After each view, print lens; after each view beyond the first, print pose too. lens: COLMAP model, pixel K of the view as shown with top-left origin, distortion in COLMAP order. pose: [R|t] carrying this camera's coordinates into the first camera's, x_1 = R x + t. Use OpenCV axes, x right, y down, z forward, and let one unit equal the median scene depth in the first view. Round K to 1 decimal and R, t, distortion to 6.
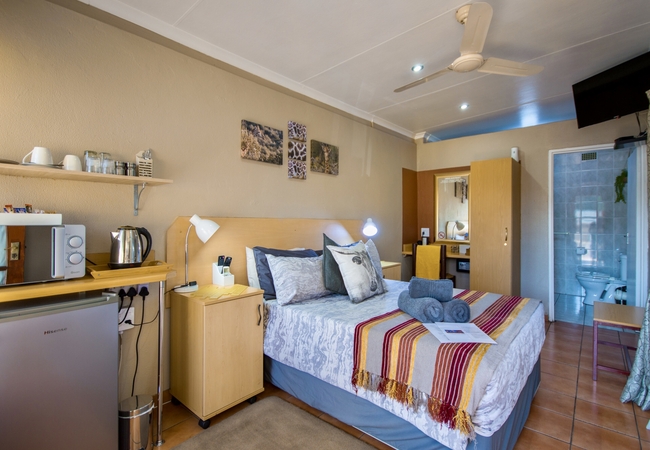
lens RADIAL K [[318.6, 0, 325.0], [0, 318.6, 225.0], [0, 0, 1]] dist [0.001438, 0.000184]
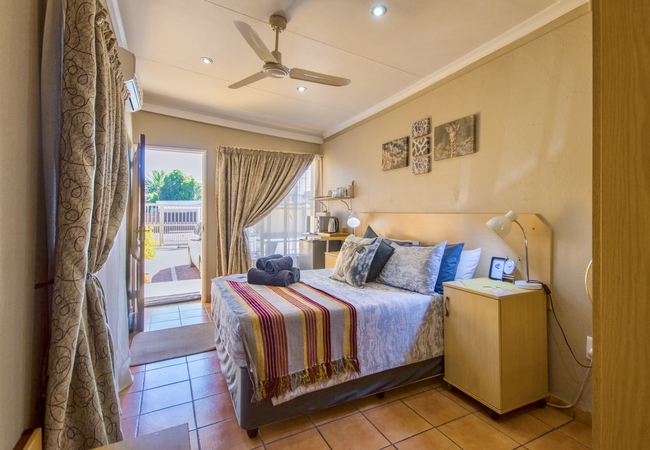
lens RADIAL K [[318.6, 0, 325.0], [0, 318.6, 225.0], [0, 0, 1]] dist [0.001438, 0.000184]
pose [[-0.396057, 0.036160, -0.917514, 1.011770], [-0.003461, 0.999158, 0.040872, -0.021178], [0.918219, 0.019363, -0.395599, 1.148294]]
